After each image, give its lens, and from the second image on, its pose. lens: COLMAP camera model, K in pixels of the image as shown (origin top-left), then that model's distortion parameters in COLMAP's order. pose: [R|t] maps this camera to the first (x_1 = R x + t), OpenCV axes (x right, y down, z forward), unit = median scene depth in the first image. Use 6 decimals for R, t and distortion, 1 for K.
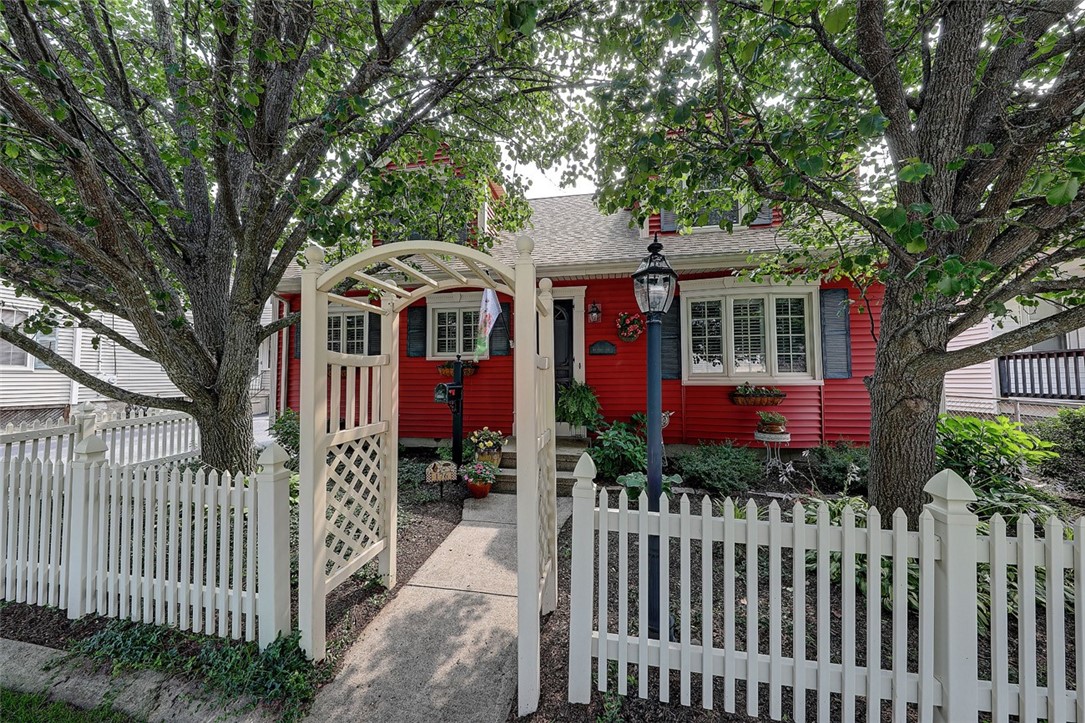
lens RADIAL K [[358.9, 0, 545.6], [0, 358.9, 364.1], [0, 0, 1]] dist [-0.001057, -0.000460]
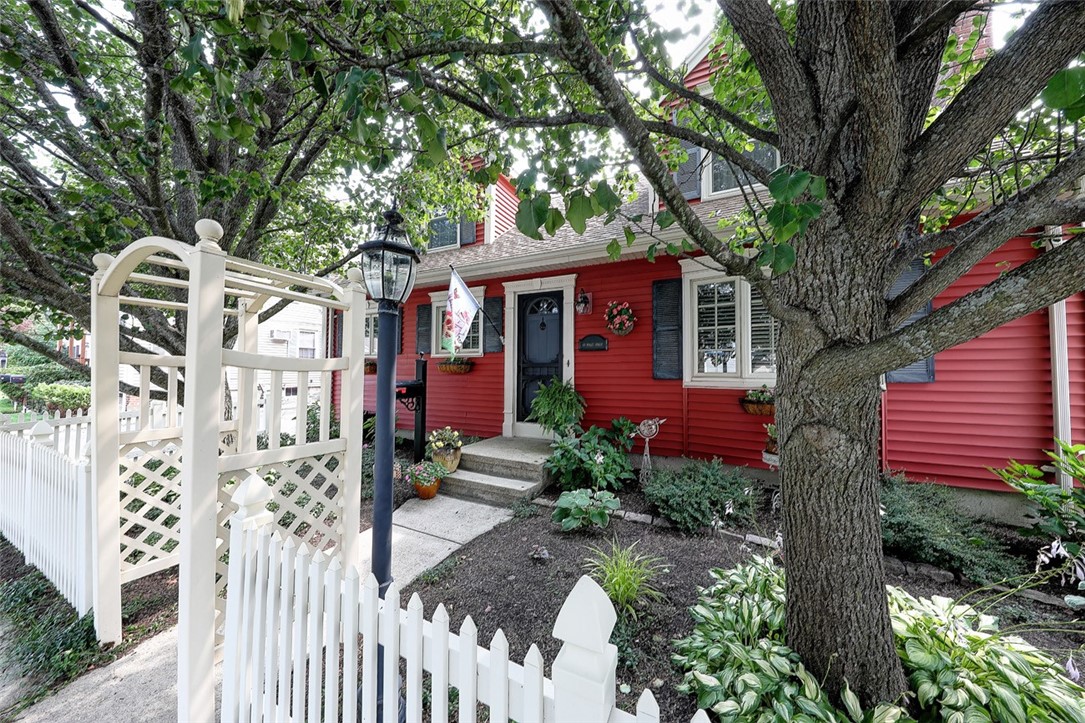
lens RADIAL K [[358.9, 0, 545.1], [0, 358.9, 364.6], [0, 0, 1]] dist [-0.001057, -0.000460]
pose [[0.957970, 0.002427, -0.286858, 0.369300], [0.001964, 0.999885, 0.015018, -0.006311], [0.286862, -0.014950, 0.957855, 0.147190]]
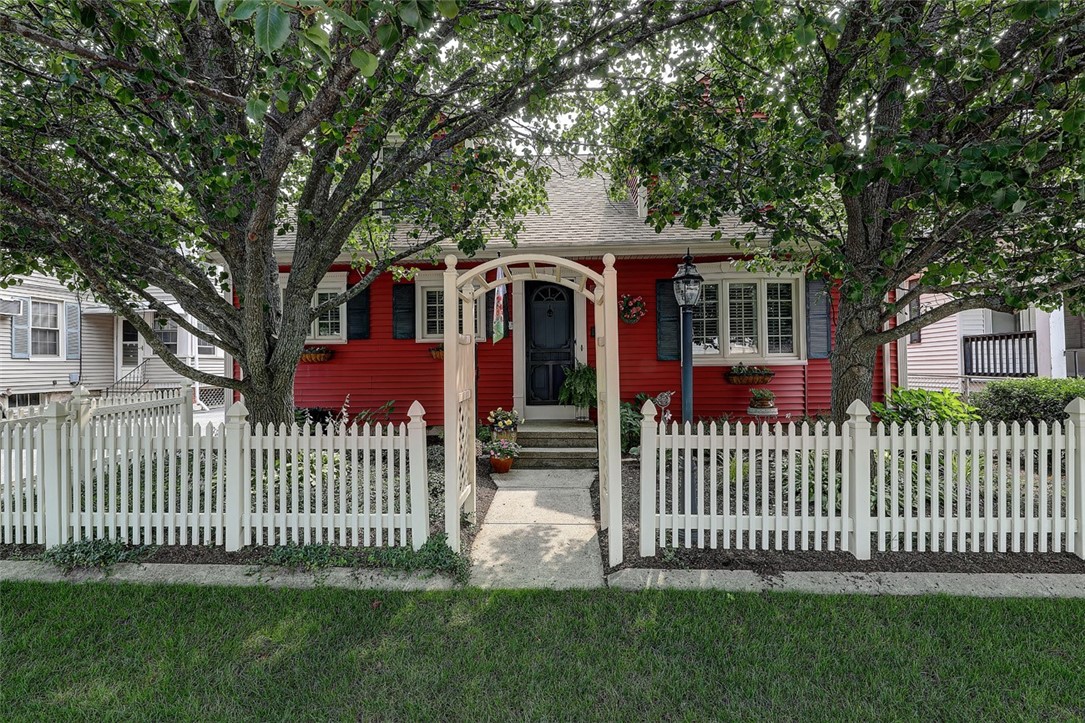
lens RADIAL K [[468.2, 0, 545.0], [0, 468.2, 366.6], [0, 0, 1]] dist [0.004728, 0.000974]
pose [[0.991470, -0.008173, 0.130077, -0.214960], [0.003685, 0.999391, 0.034709, 0.013822], [-0.130282, -0.033934, 0.990896, -0.331667]]
